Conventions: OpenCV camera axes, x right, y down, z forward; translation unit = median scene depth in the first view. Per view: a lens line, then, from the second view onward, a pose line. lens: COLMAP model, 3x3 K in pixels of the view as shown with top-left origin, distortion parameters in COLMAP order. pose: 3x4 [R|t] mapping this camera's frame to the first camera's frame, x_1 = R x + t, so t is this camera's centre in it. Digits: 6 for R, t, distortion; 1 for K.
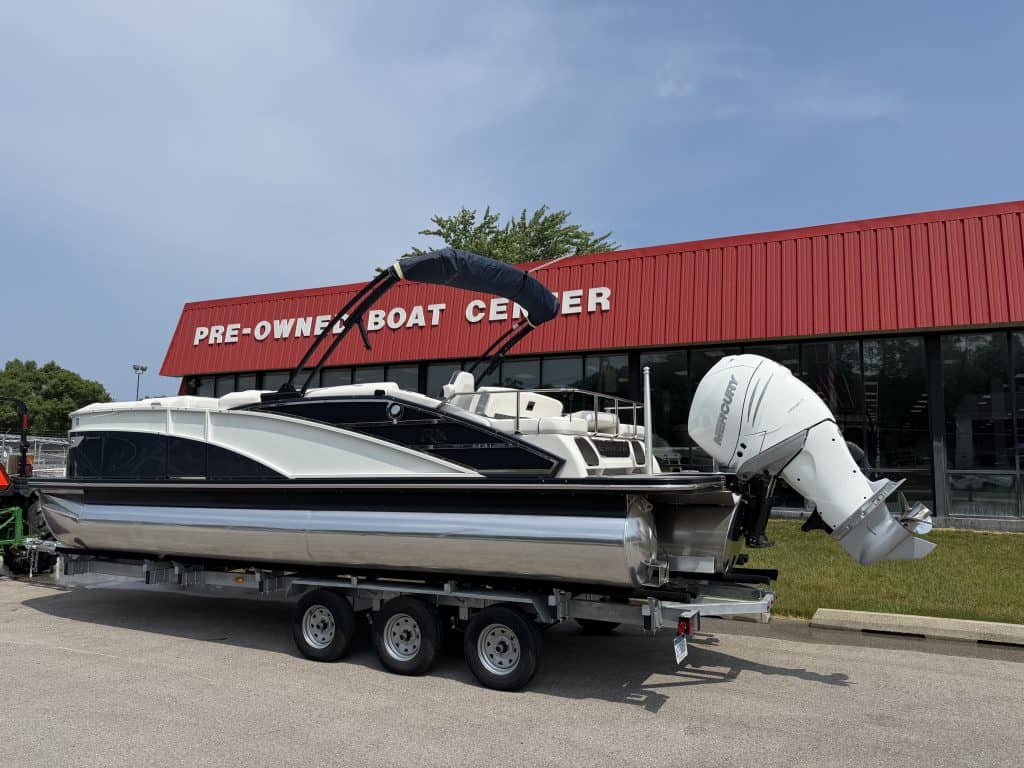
lens RADIAL K [[698.8, 0, 517.9], [0, 698.8, 423.8], [0, 0, 1]] dist [0.078902, -0.095725]
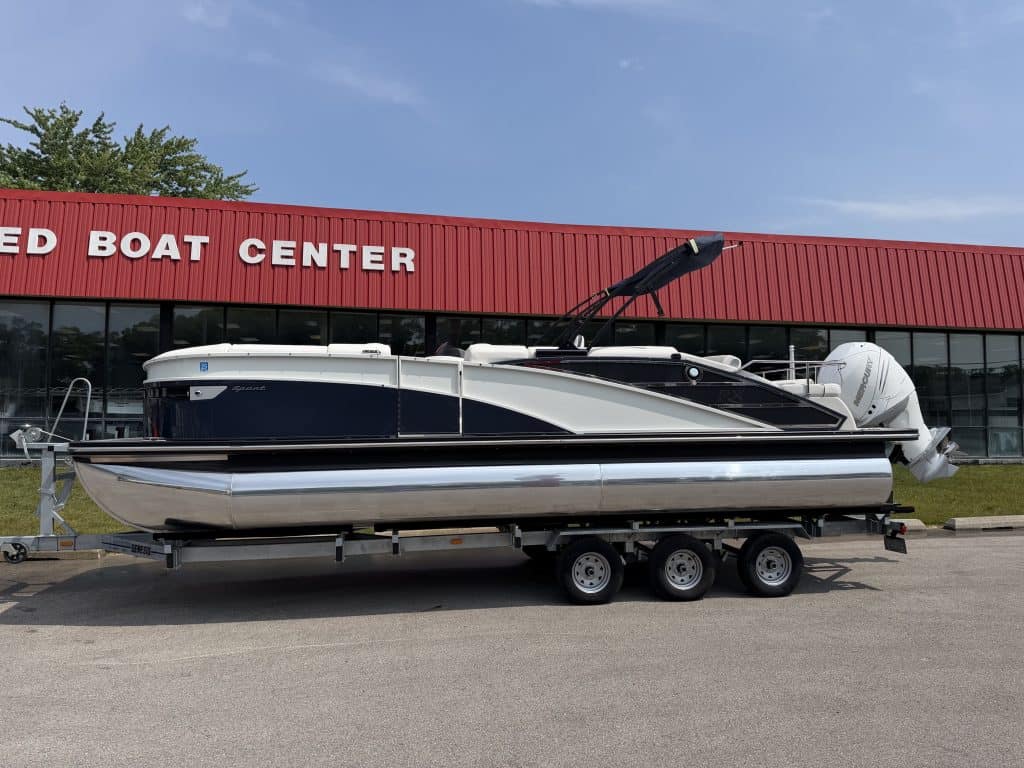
lens RADIAL K [[698.8, 0, 517.9], [0, 698.8, 423.8], [0, 0, 1]] dist [0.078902, -0.095725]
pose [[0.810933, -0.004495, 0.585122, -0.339657], [-0.027999, 0.998527, 0.046475, 0.005860], [-0.584469, -0.054071, 0.809613, 0.076780]]
